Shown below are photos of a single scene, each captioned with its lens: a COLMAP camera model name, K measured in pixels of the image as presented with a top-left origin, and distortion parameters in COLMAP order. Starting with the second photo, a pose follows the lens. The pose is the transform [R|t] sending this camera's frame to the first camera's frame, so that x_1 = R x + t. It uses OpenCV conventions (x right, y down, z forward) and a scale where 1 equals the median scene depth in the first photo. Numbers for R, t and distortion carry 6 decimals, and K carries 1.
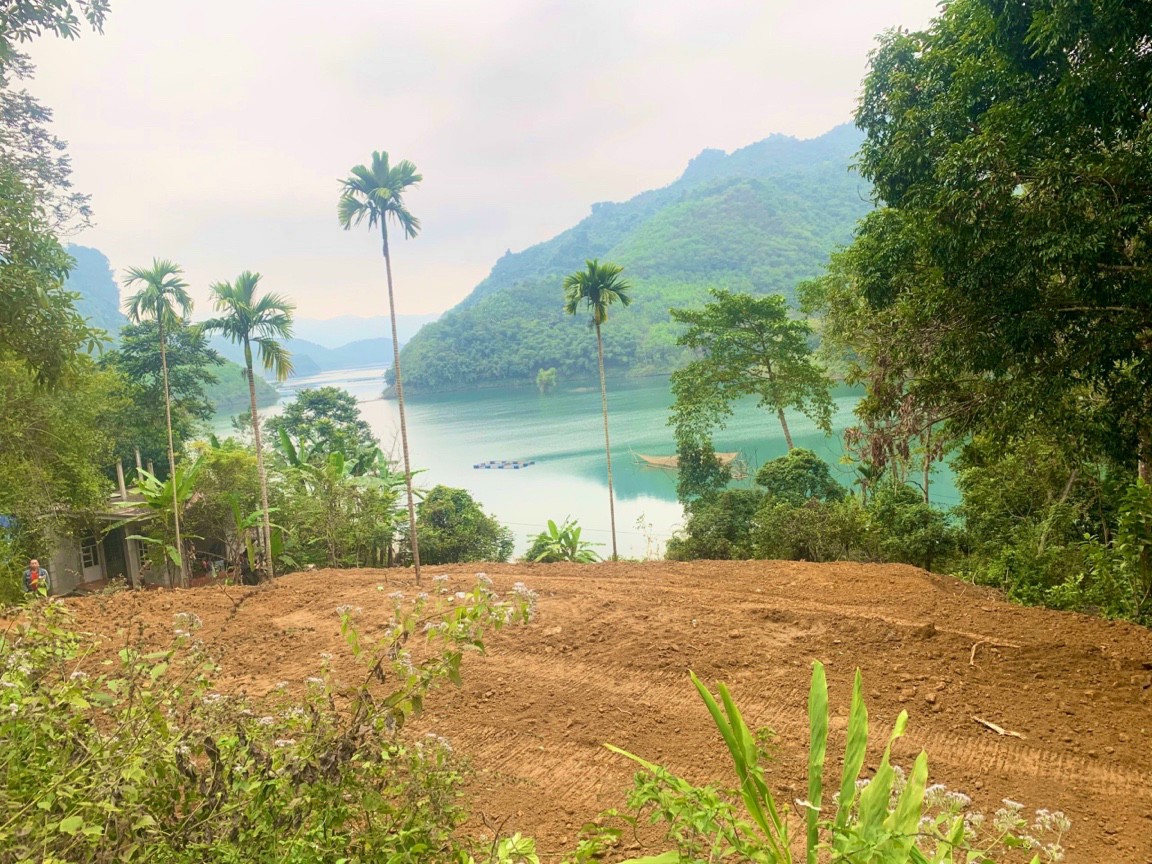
lens RADIAL K [[872.3, 0, 577.8], [0, 872.3, 418.2], [0, 0, 1]] dist [0.162526, -0.222897]
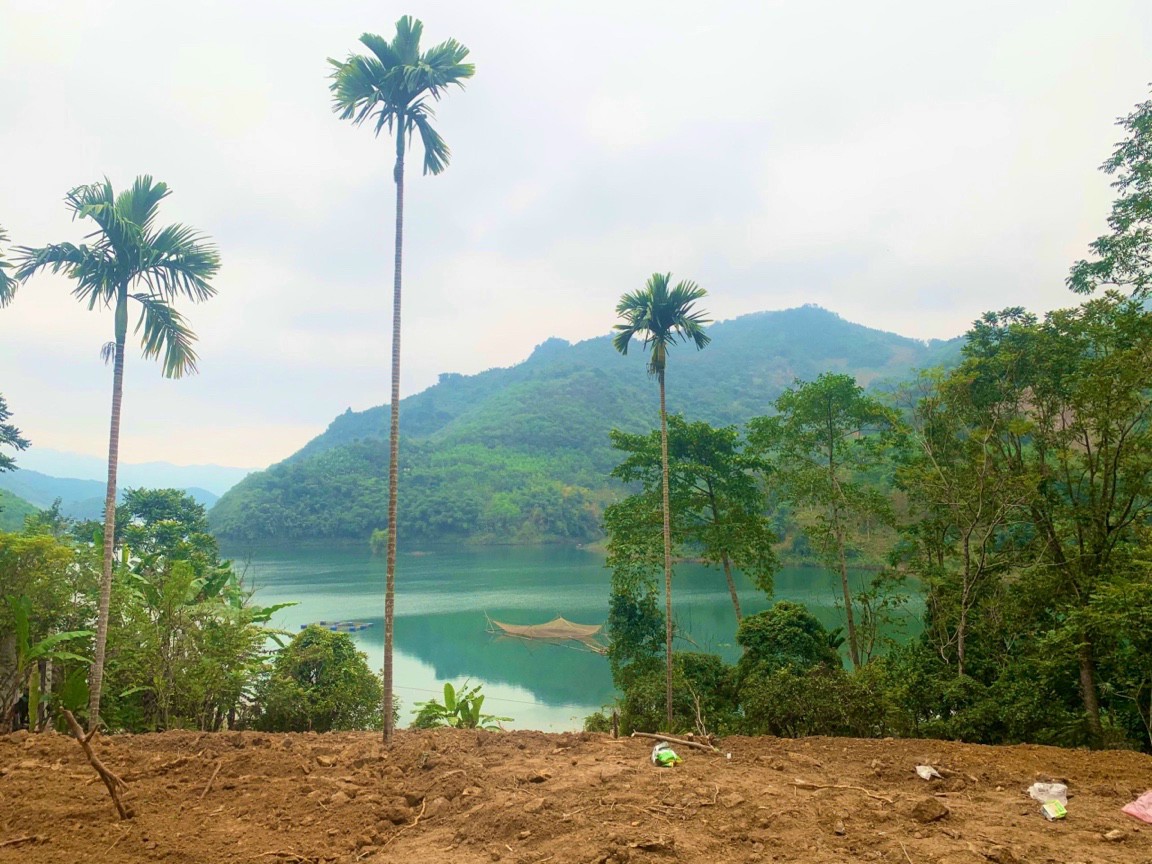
lens RADIAL K [[872.3, 0, 577.8], [0, 872.3, 418.2], [0, 0, 1]] dist [0.162526, -0.222897]
pose [[0.978987, 0.102548, 0.176262, -0.078842], [-0.066144, 0.977311, -0.201217, 0.036749], [-0.192897, 0.185331, 0.963558, 0.177419]]
